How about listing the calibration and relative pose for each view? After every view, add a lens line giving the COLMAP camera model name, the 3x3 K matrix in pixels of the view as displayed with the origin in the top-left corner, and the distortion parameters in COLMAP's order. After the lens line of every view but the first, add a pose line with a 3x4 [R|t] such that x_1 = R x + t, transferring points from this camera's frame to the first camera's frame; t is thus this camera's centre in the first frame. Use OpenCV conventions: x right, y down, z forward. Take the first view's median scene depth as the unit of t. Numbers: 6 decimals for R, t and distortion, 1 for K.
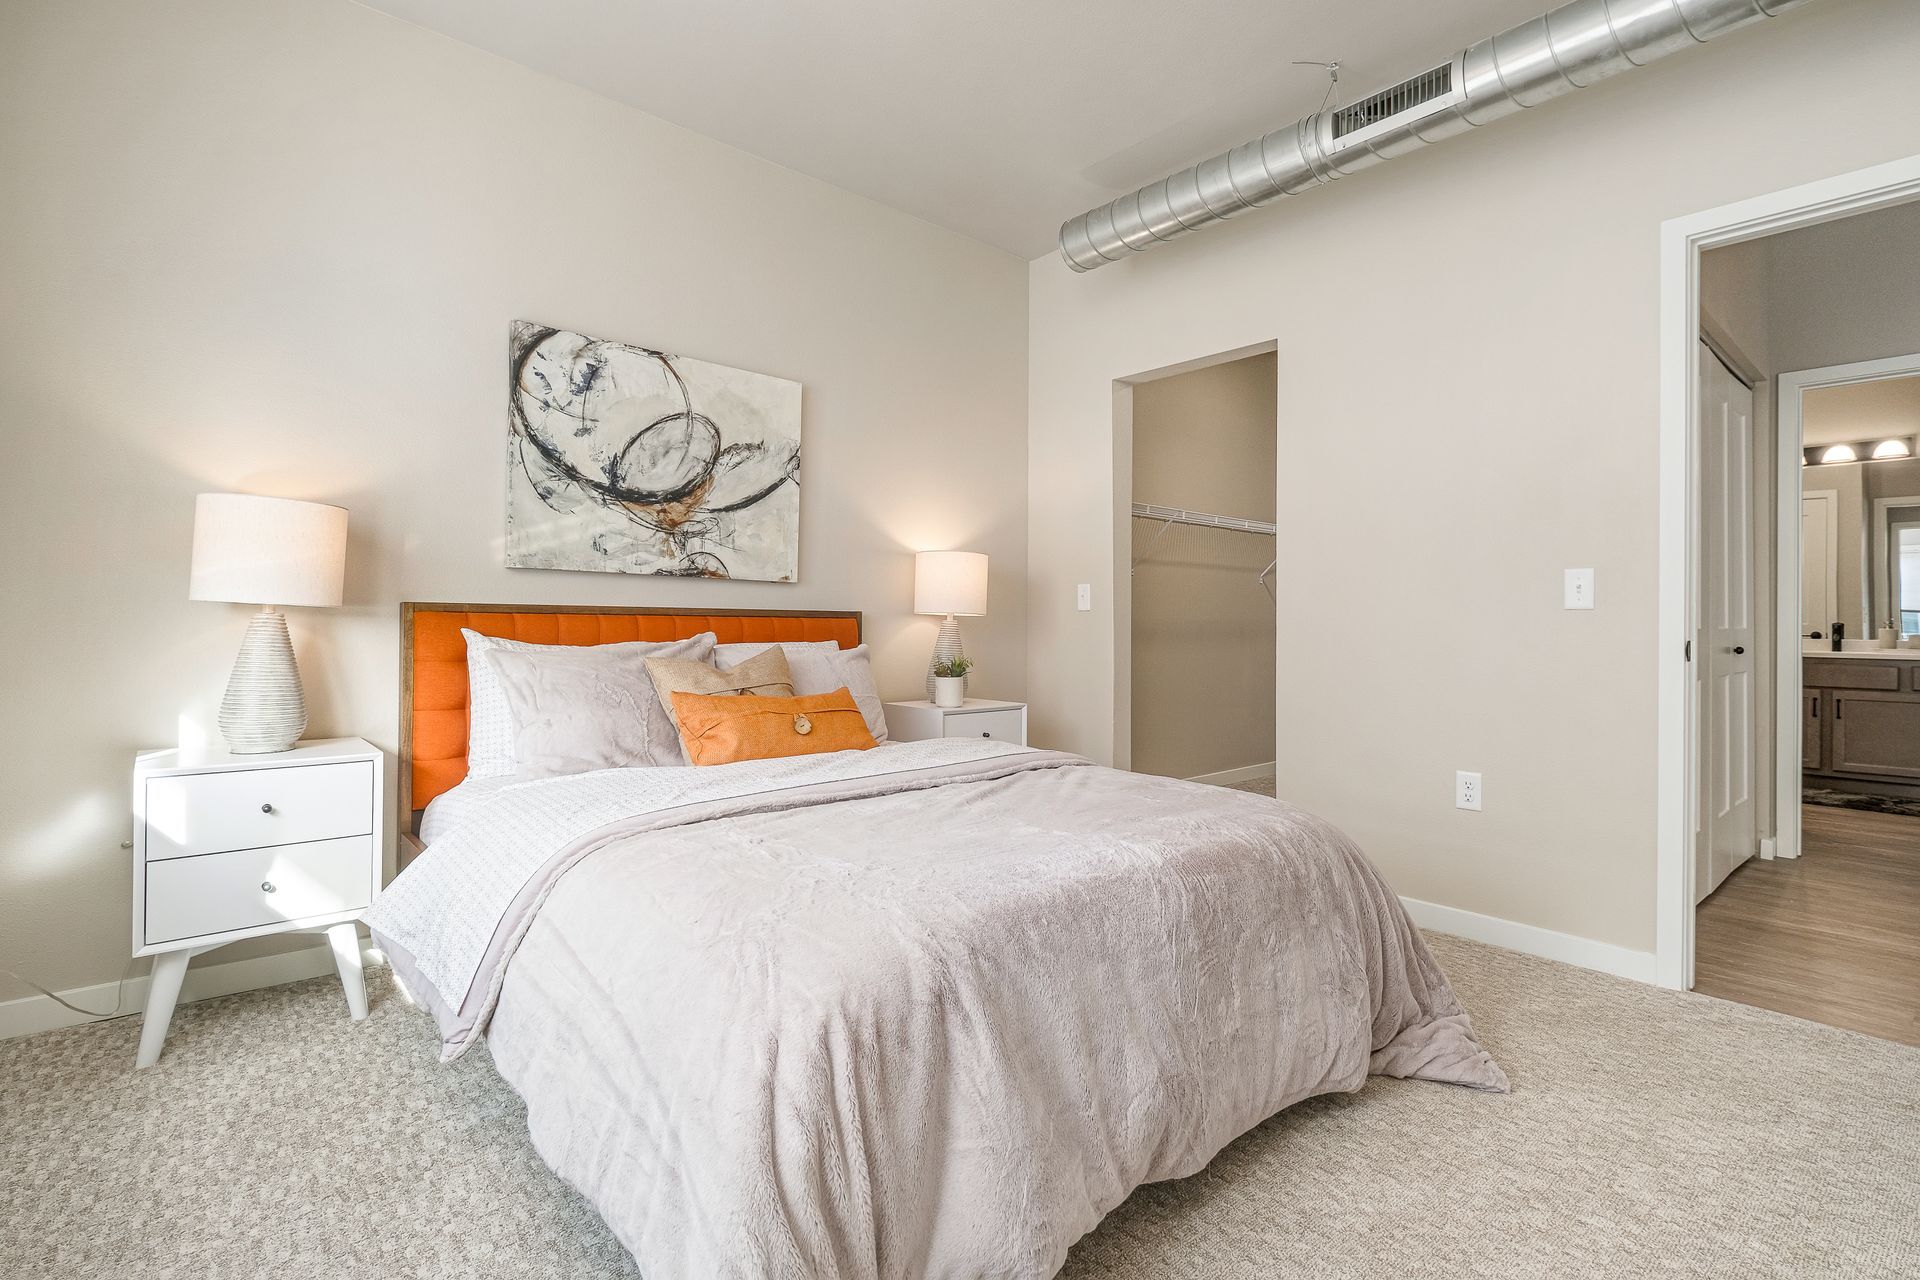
lens RADIAL K [[898.5, 0, 963.9], [0, 898.5, 628.6], [0, 0, 1]] dist [-0.002638, -0.000949]
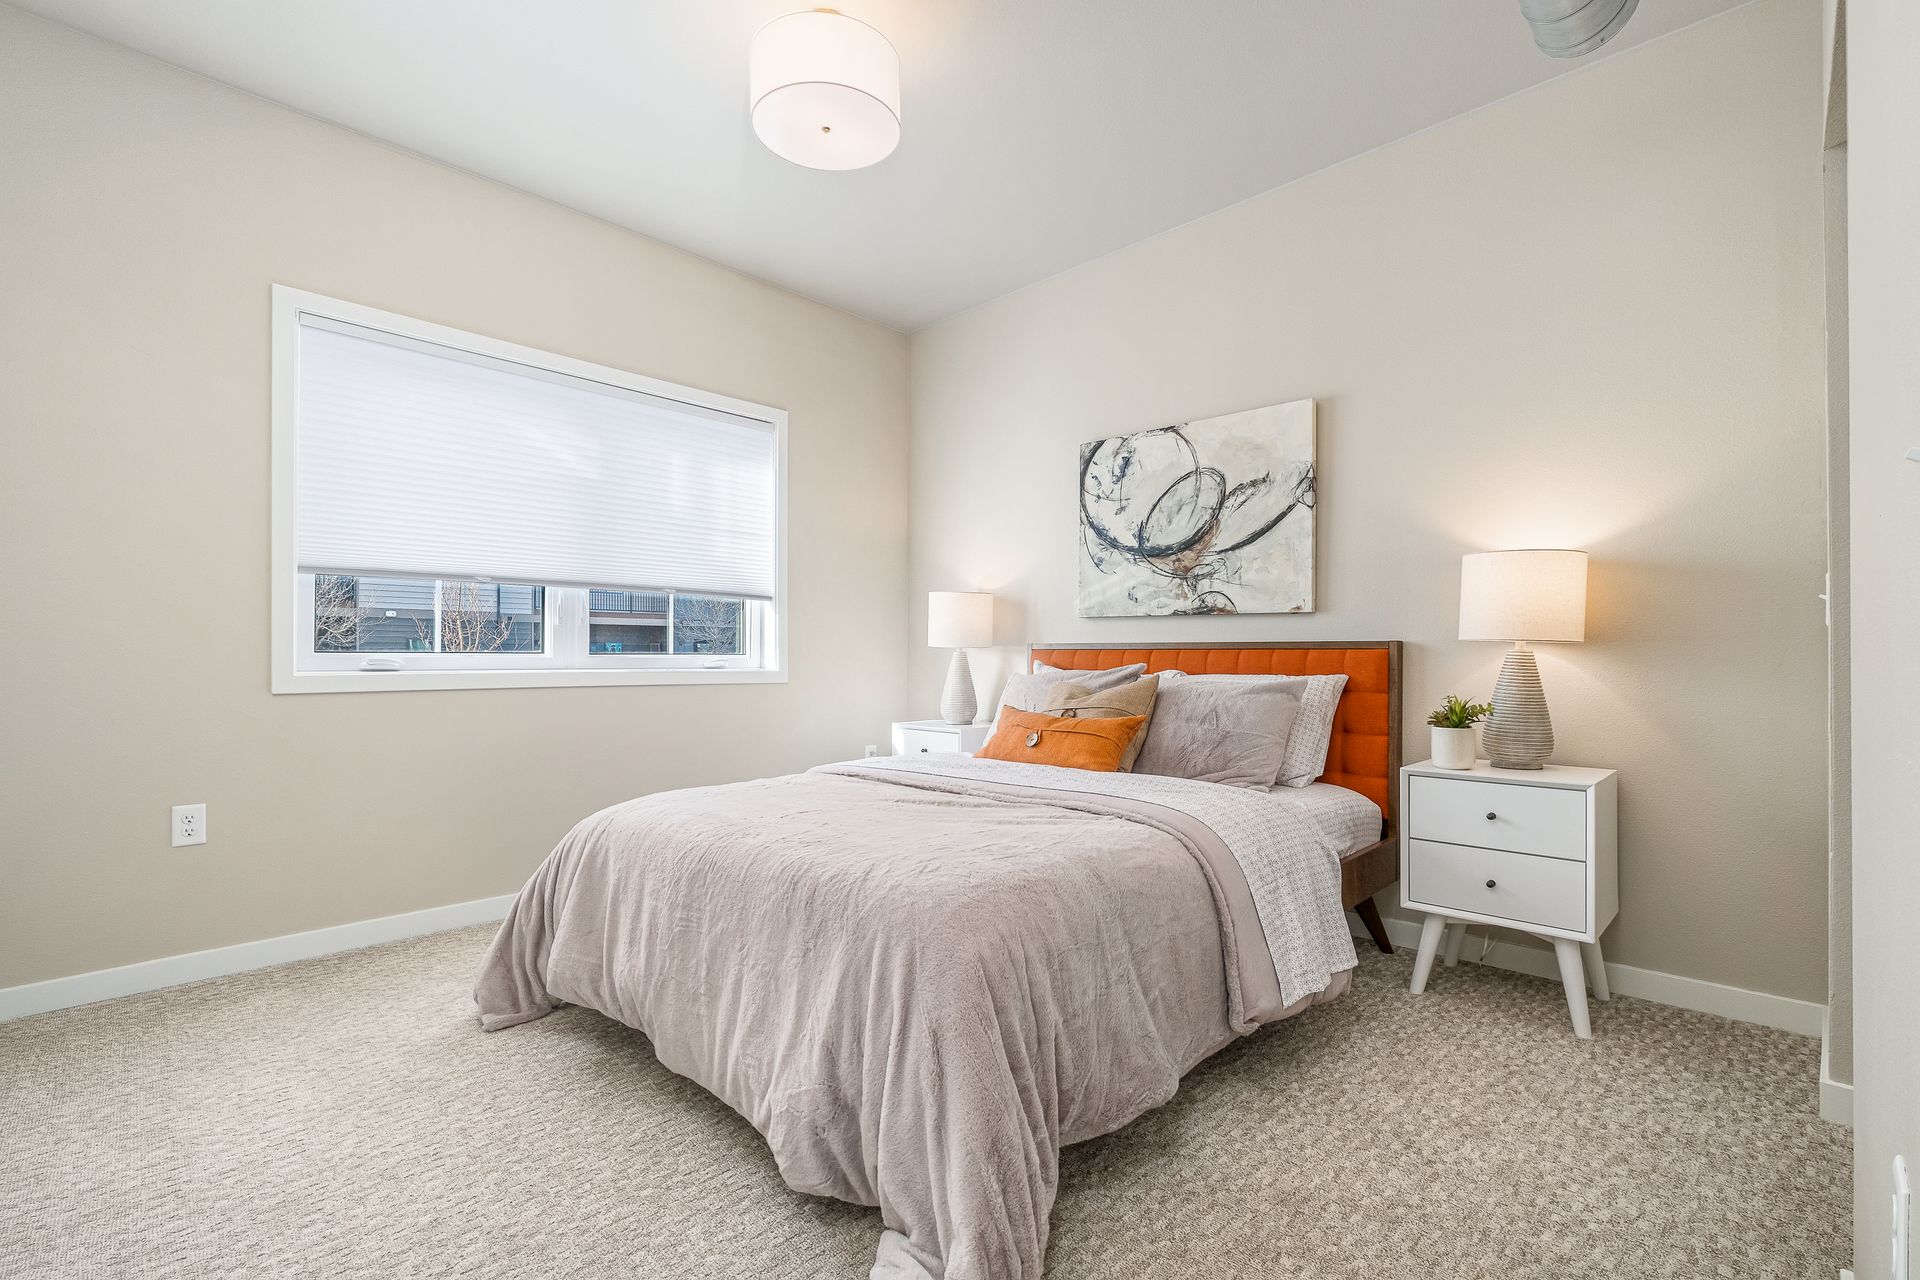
lens RADIAL K [[831.8, 0, 964.7], [0, 831.8, 655.5], [0, 0, 1]] dist [-0.011350, -0.000079]
pose [[0.080377, -0.006727, -0.996742, 0.713612], [-0.005075, 0.999962, -0.007158, 0.002243], [0.996752, 0.005634, 0.080340, 0.632913]]
